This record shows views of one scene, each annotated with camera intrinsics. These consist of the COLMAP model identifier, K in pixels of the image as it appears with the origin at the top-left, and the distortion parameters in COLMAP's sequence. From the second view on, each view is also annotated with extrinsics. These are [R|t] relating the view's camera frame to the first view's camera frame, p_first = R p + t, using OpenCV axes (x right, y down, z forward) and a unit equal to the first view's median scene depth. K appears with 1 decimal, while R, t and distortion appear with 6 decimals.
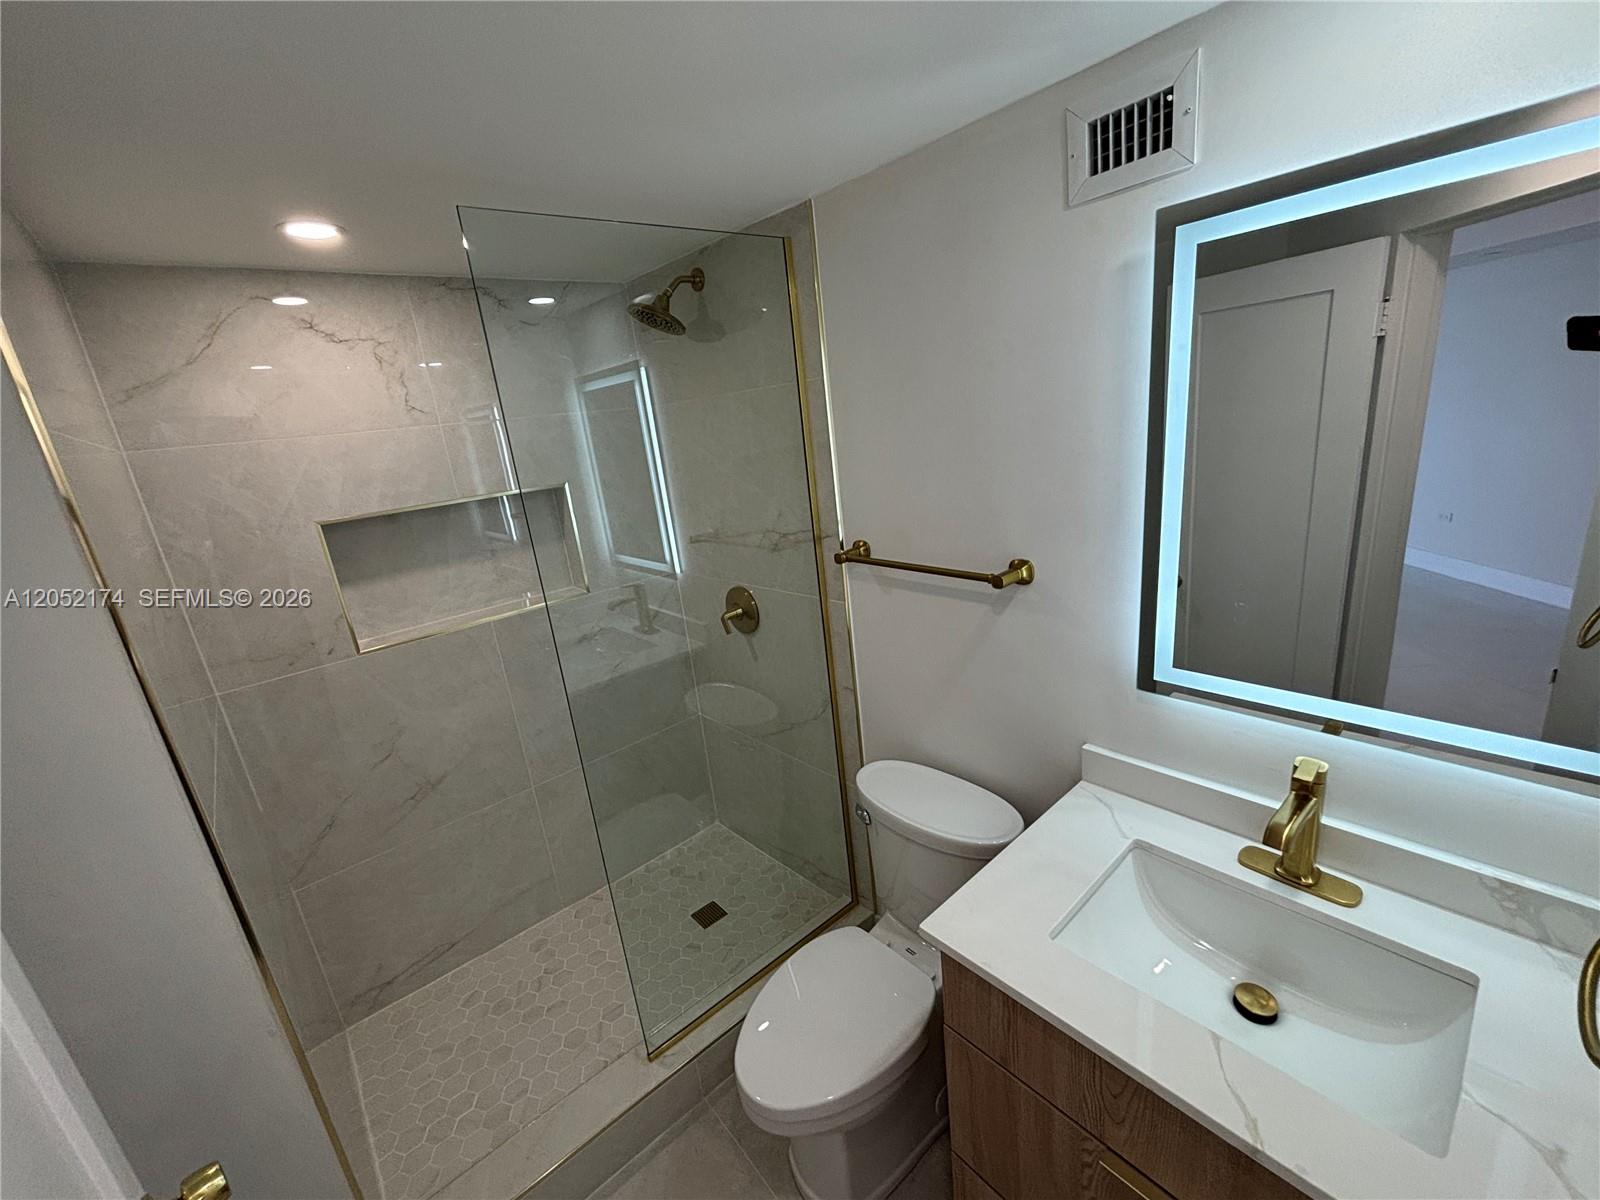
lens RADIAL K [[643.9, 0, 798.8], [0, 643.9, 595.5], [0, 0, 1]] dist [-0.002370, 0.001546]
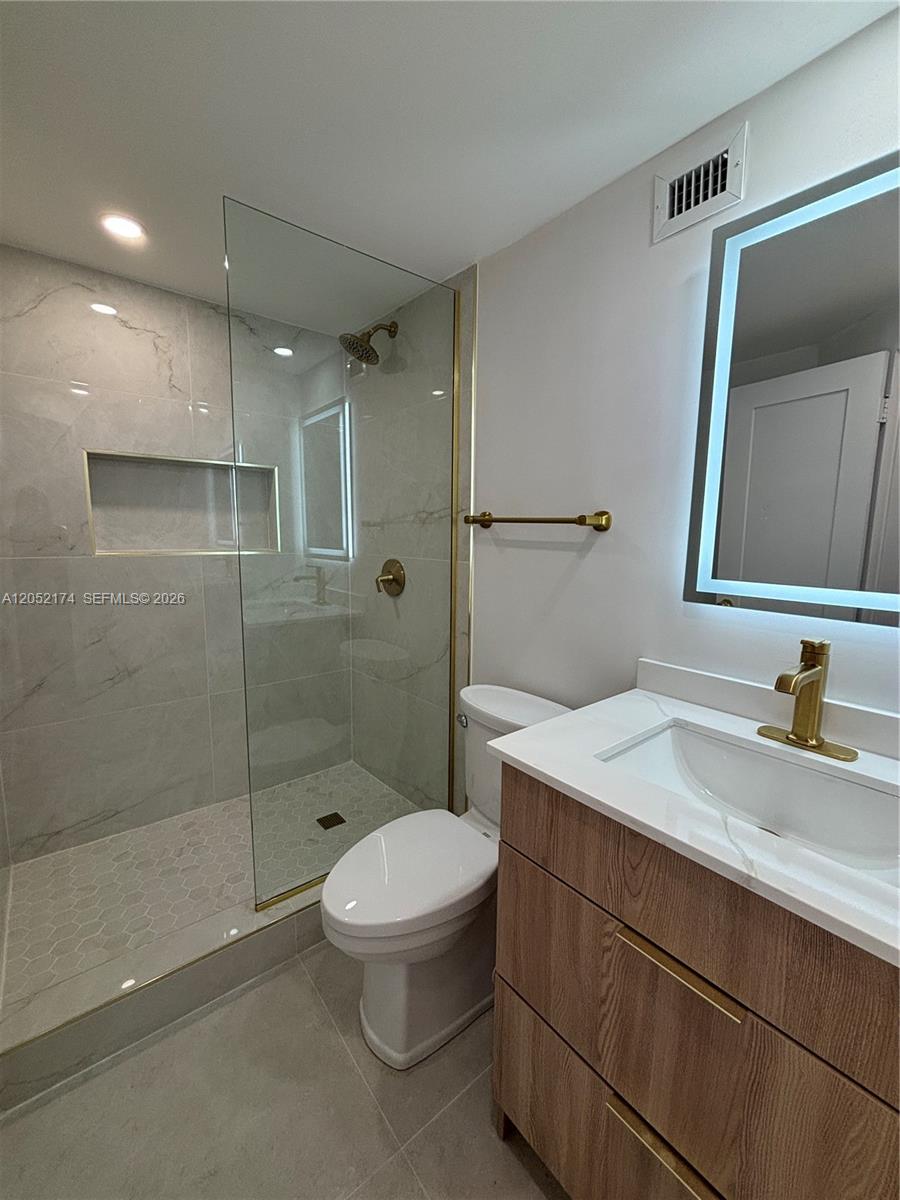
lens RADIAL K [[482.9, 0, 452.7], [0, 482.9, 600.3], [0, 0, 1]] dist [-0.002370, 0.001546]
pose [[0.992207, 0.123888, -0.013291, 0.063721], [-0.124522, 0.982205, -0.140597, 0.238416], [-0.004364, 0.141156, 0.989978, 0.045994]]
